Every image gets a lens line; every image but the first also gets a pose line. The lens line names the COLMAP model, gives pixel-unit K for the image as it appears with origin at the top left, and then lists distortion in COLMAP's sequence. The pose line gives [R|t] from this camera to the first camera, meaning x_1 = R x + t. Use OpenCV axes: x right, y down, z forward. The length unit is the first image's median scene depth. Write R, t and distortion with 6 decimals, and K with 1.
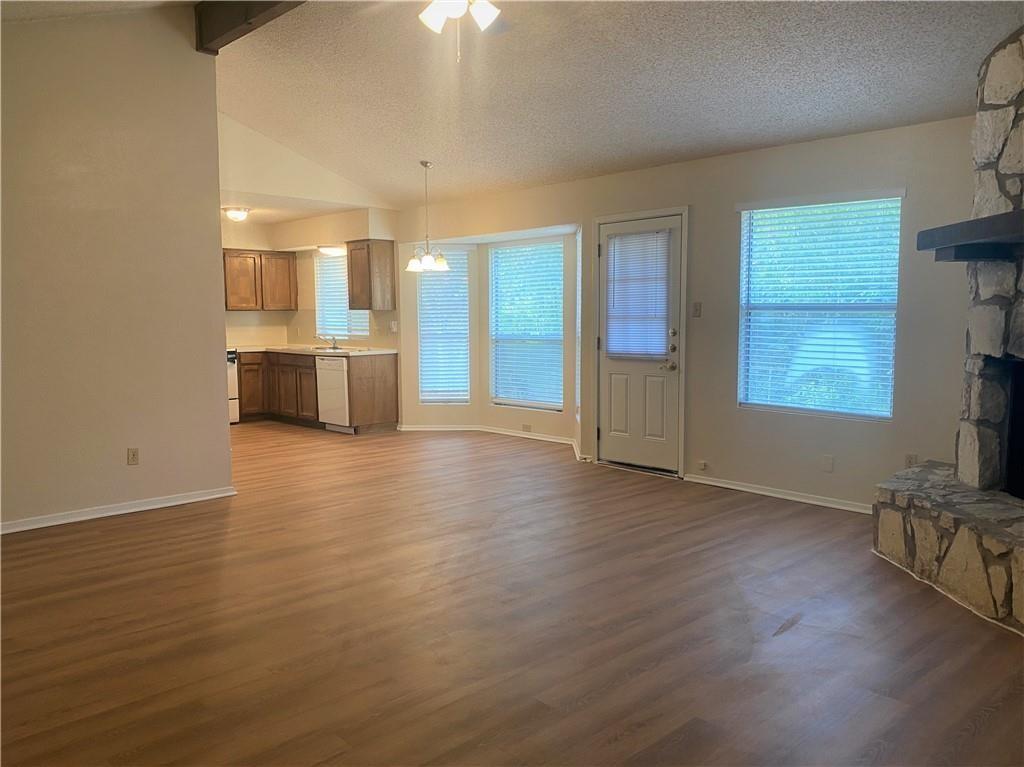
lens RADIAL K [[790.1, 0, 508.6], [0, 790.1, 379.8], [0, 0, 1]] dist [0.079939, -0.121943]
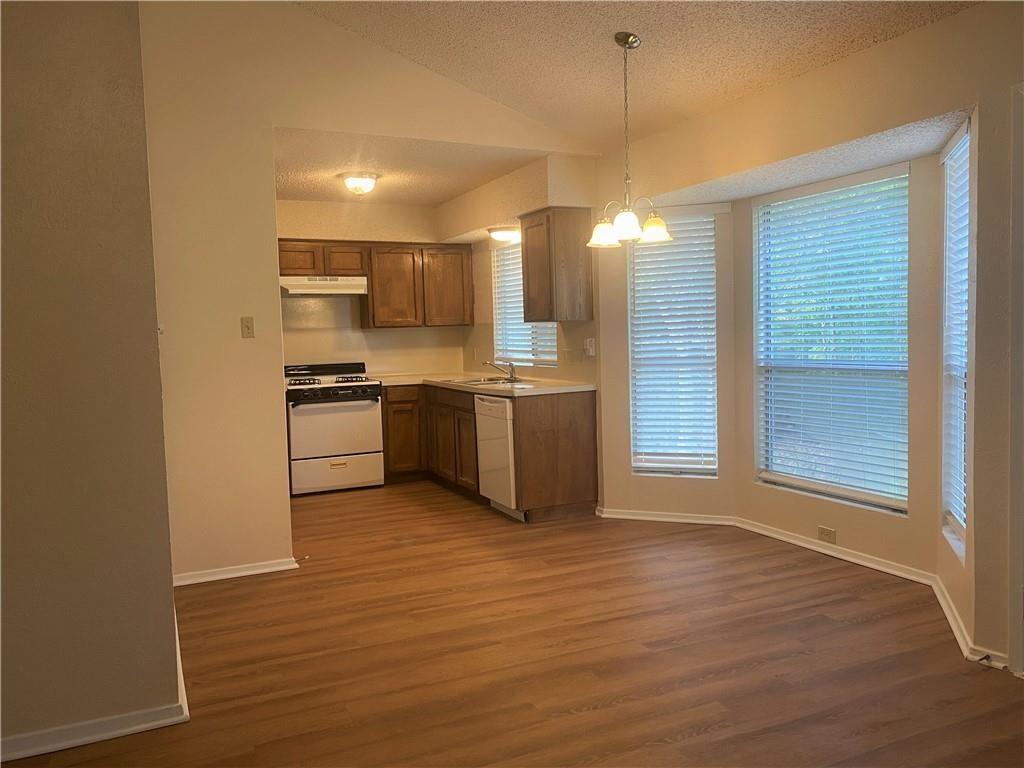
lens RADIAL K [[790.1, 0, 508.6], [0, 790.1, 380.3], [0, 0, 1]] dist [0.079939, -0.121943]
pose [[0.945992, -0.001205, -0.324188, -0.005479], [-0.004021, 0.999873, -0.015448, -0.032075], [0.324165, 0.015917, 0.945866, 0.403170]]
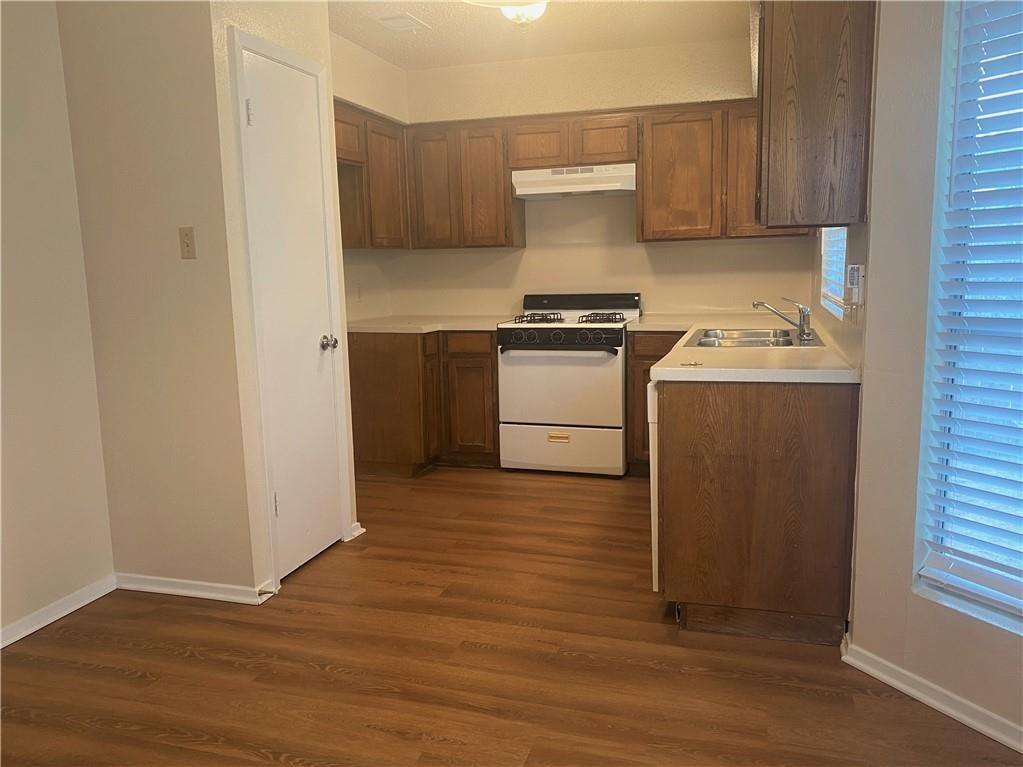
lens RADIAL K [[789.4, 0, 508.1], [0, 789.4, 379.8], [0, 0, 1]] dist [0.079939, -0.121943]
pose [[0.469787, 0.122936, -0.874178, 0.041715], [-0.050267, 0.992374, 0.112544, -0.060379], [0.881347, -0.008930, 0.472384, 0.788699]]
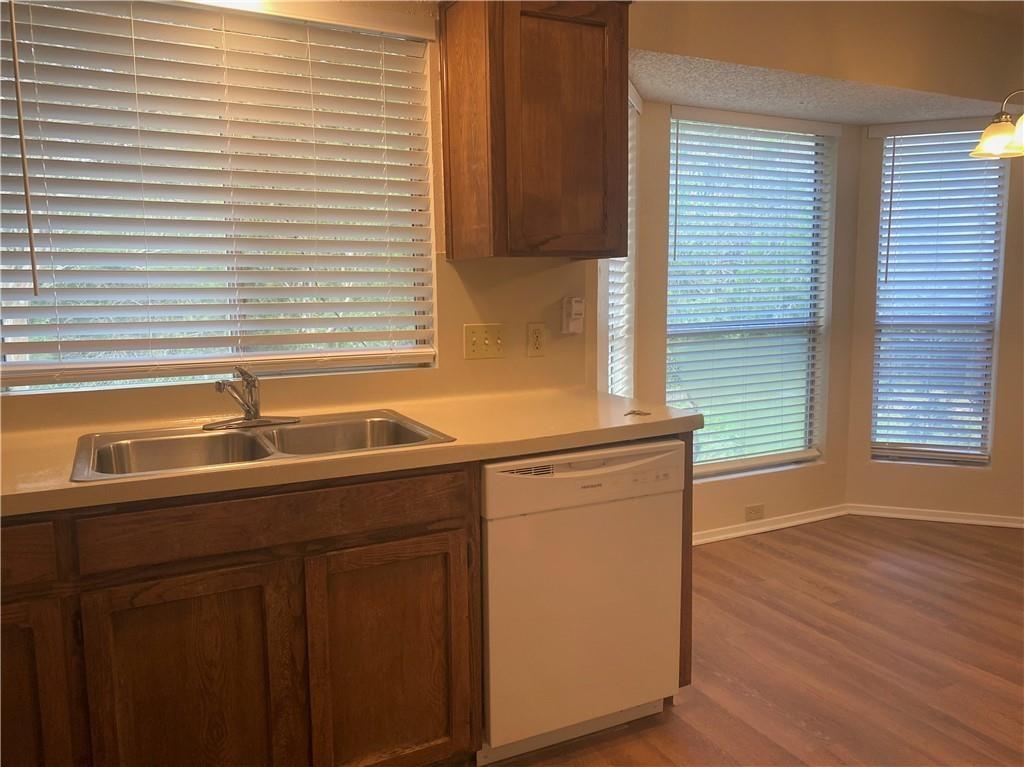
lens RADIAL K [[790.1, 0, 508.6], [0, 790.1, 379.8], [0, 0, 1]] dist [0.079939, -0.121943]
pose [[0.283490, -0.111729, 0.952444, -0.455647], [0.089590, 0.991932, 0.089695, -0.073655], [-0.954781, 0.059902, 0.291213, 0.953711]]
